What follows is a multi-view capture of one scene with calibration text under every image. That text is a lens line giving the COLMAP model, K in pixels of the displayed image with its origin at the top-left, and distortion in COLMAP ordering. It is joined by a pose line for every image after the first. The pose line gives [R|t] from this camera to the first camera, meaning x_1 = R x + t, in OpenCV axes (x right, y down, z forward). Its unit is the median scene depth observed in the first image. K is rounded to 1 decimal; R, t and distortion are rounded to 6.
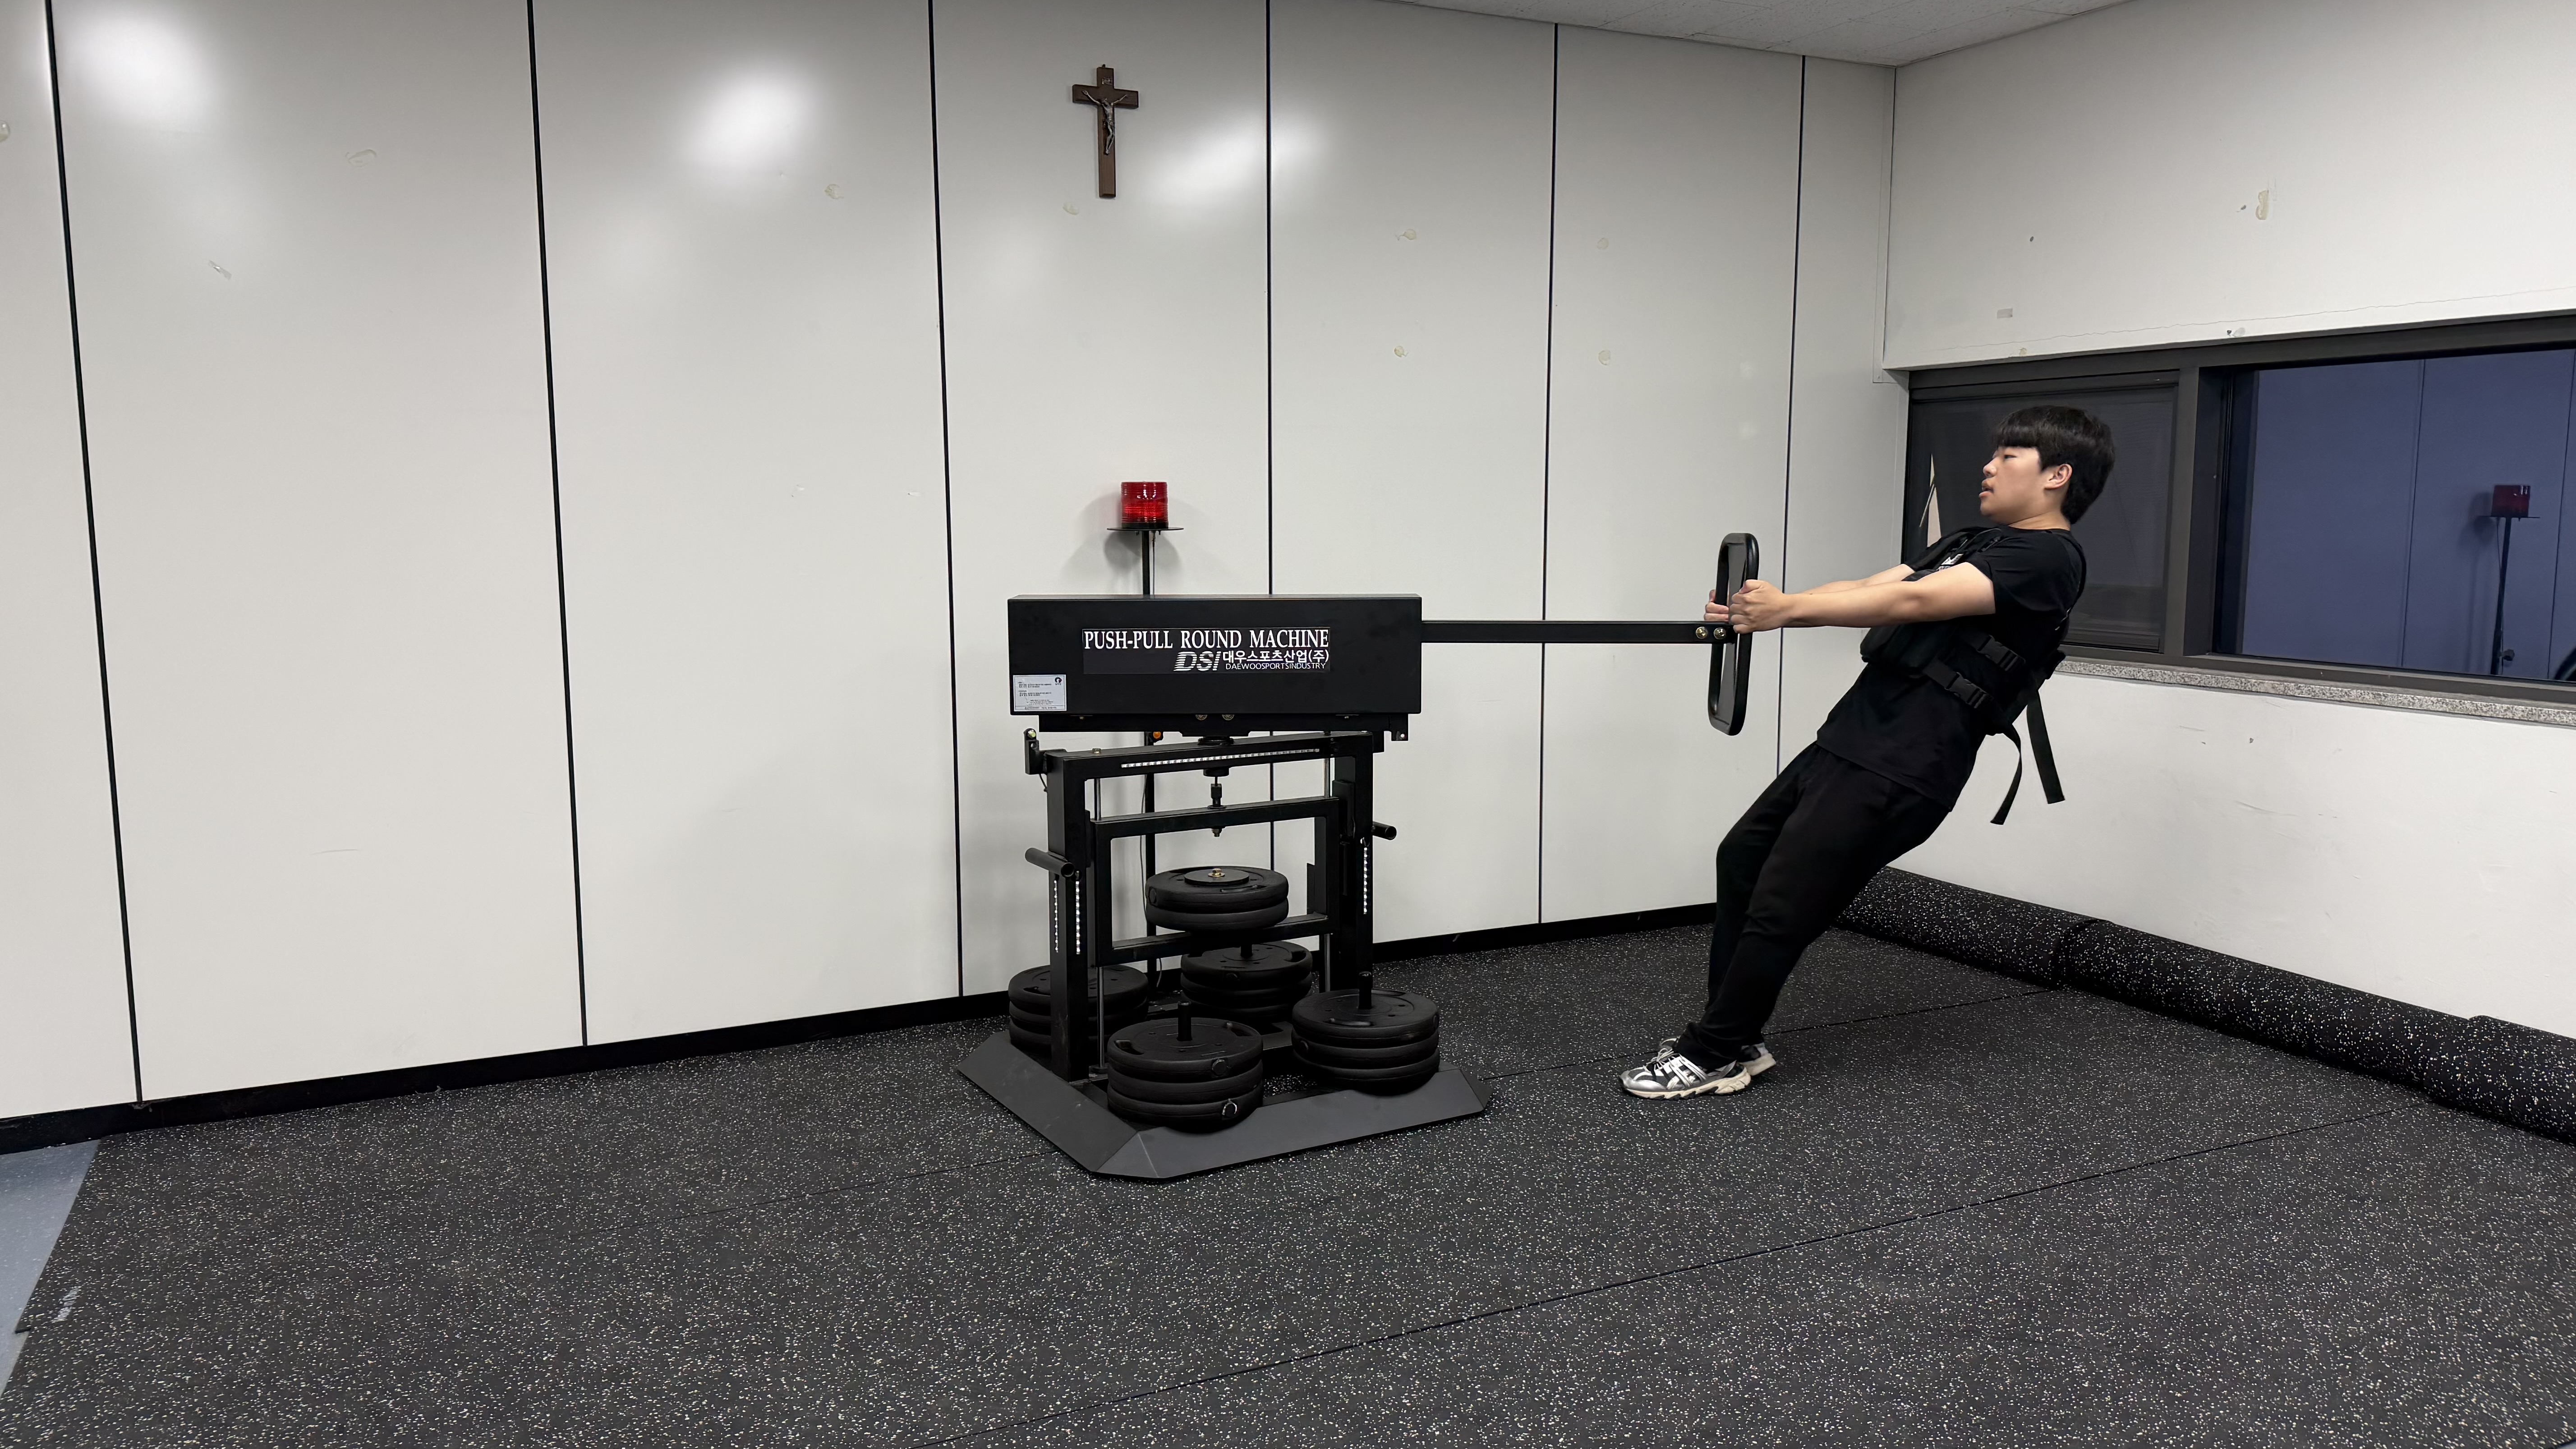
lens RADIAL K [[1788.9, 0, 1283.6], [0, 1788.9, 748.1], [0, 0, 1]] dist [0.051297, -0.020760]
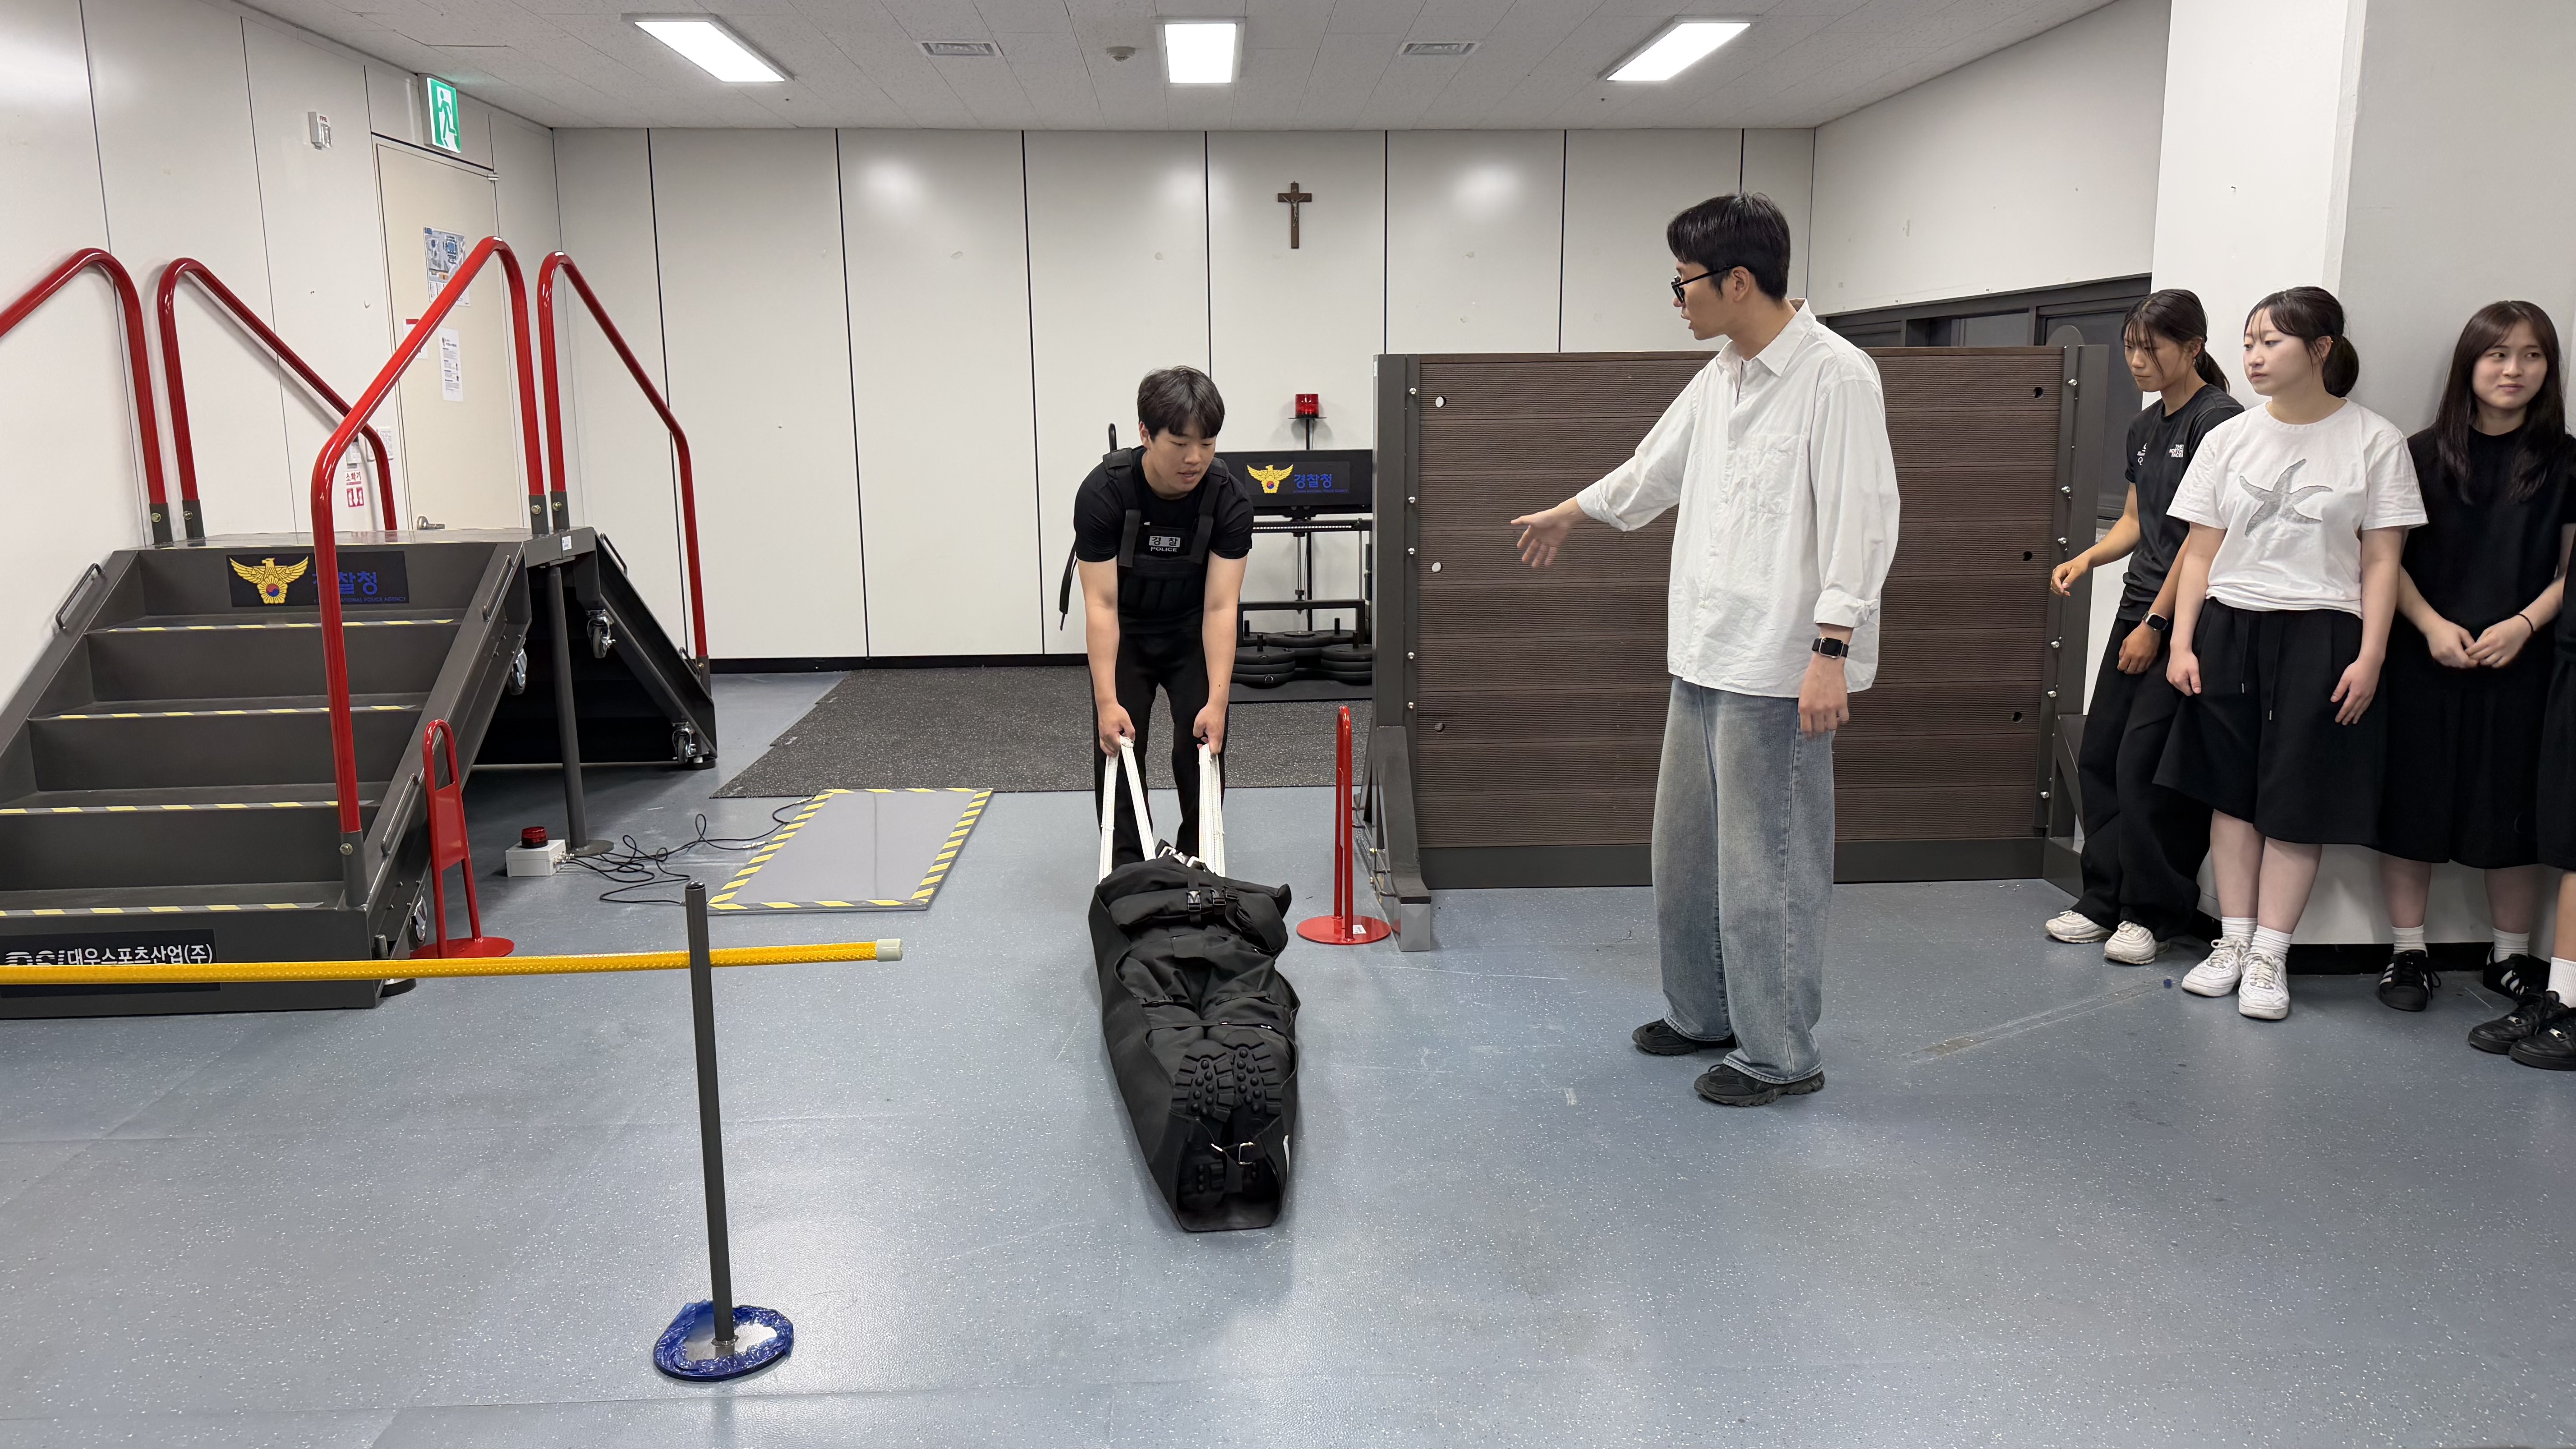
lens RADIAL K [[1788.9, 0, 1288.3], [0, 1788.9, 715.8], [0, 0, 1]] dist [0.051297, -0.020760]
pose [[0.921689, 0.061529, -0.383019, 0.681543], [-0.047412, 0.997807, 0.046197, 0.115310], [0.385021, -0.024420, 0.922585, -0.833878]]
